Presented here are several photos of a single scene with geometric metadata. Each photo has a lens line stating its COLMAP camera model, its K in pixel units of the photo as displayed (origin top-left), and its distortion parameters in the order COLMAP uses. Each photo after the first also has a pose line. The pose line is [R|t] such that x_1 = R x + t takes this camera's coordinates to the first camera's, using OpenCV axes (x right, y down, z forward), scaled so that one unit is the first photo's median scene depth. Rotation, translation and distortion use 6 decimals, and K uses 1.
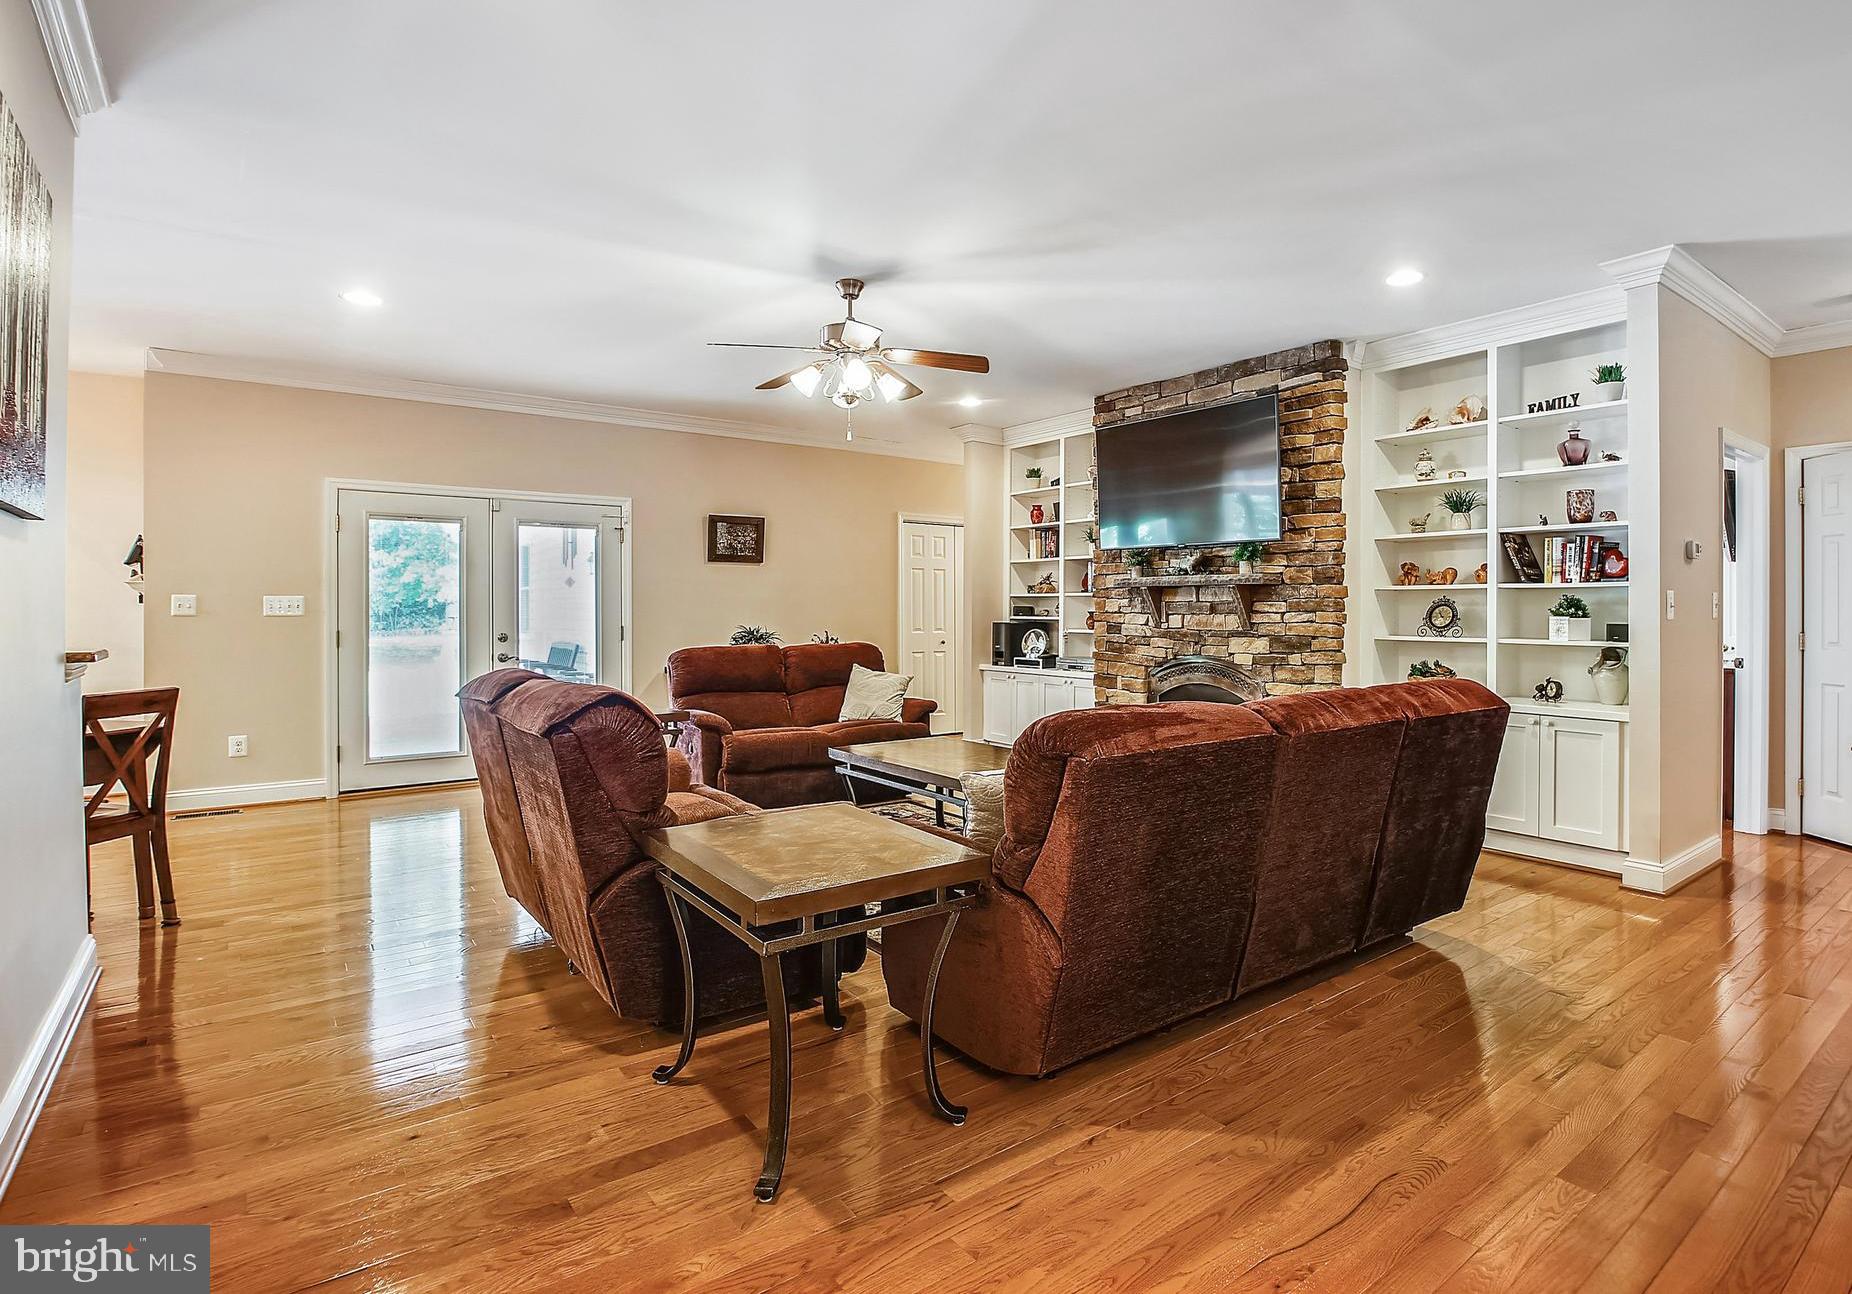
lens RADIAL K [[920.5, 0, 931.1], [0, 920.5, 615.7], [0, 0, 1]] dist [-0.029052, -0.000004]
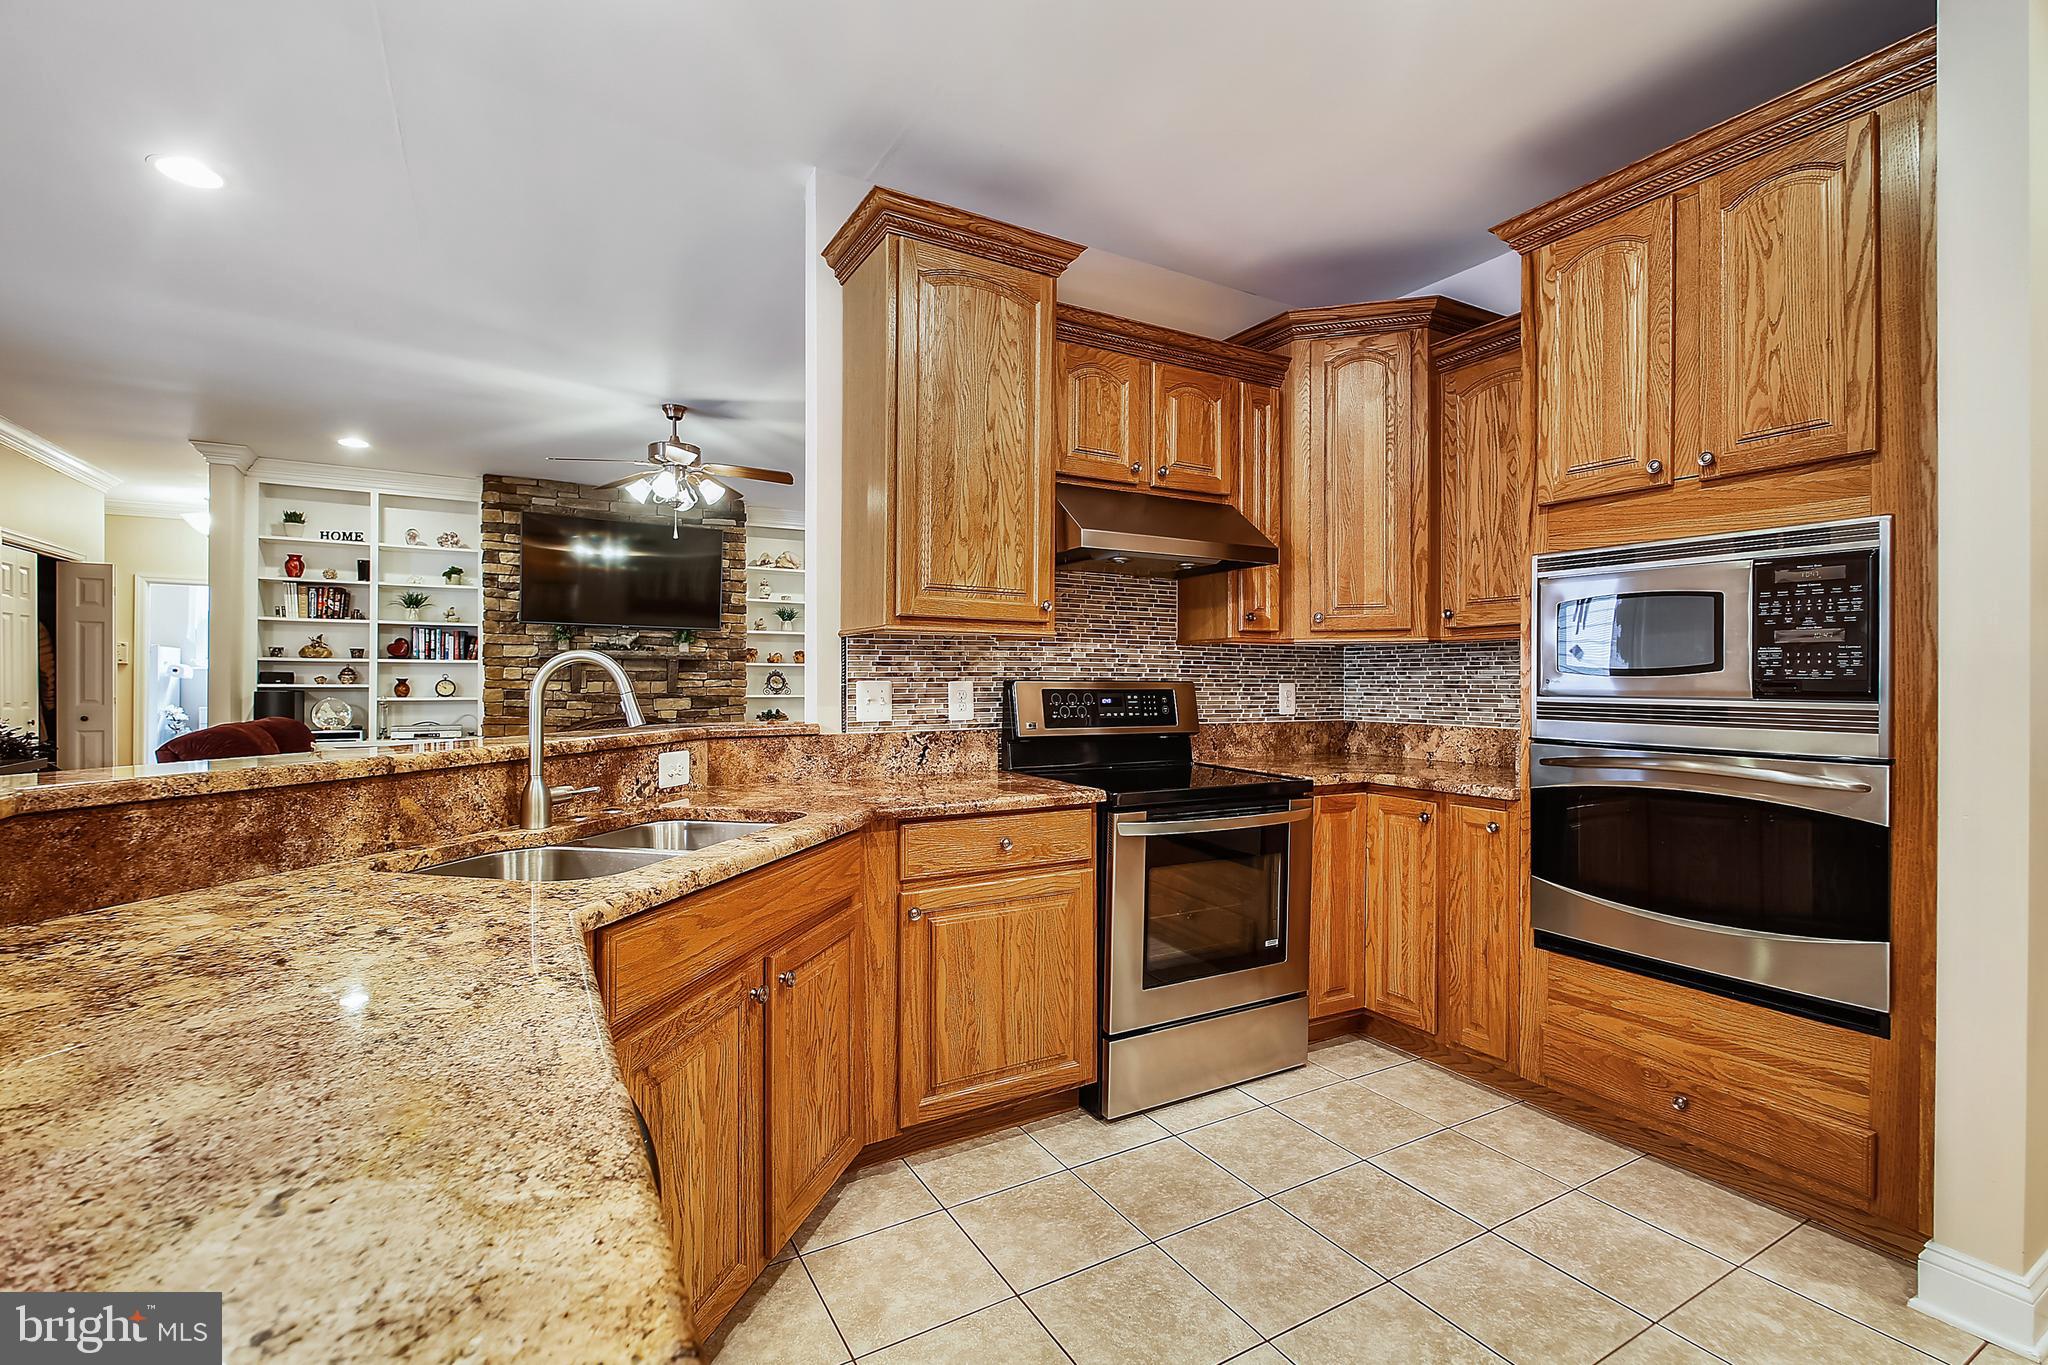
lens RADIAL K [[938.6, 0, 1024.0], [0, 938.6, 682.5], [0, 0, 1]] dist [-0.001877, -0.000390]
pose [[0.125796, -0.005099, 0.992043, -0.999385], [0.001804, 0.999986, 0.004911, -0.005417], [-0.992055, 0.001172, 0.125803, 0.314189]]
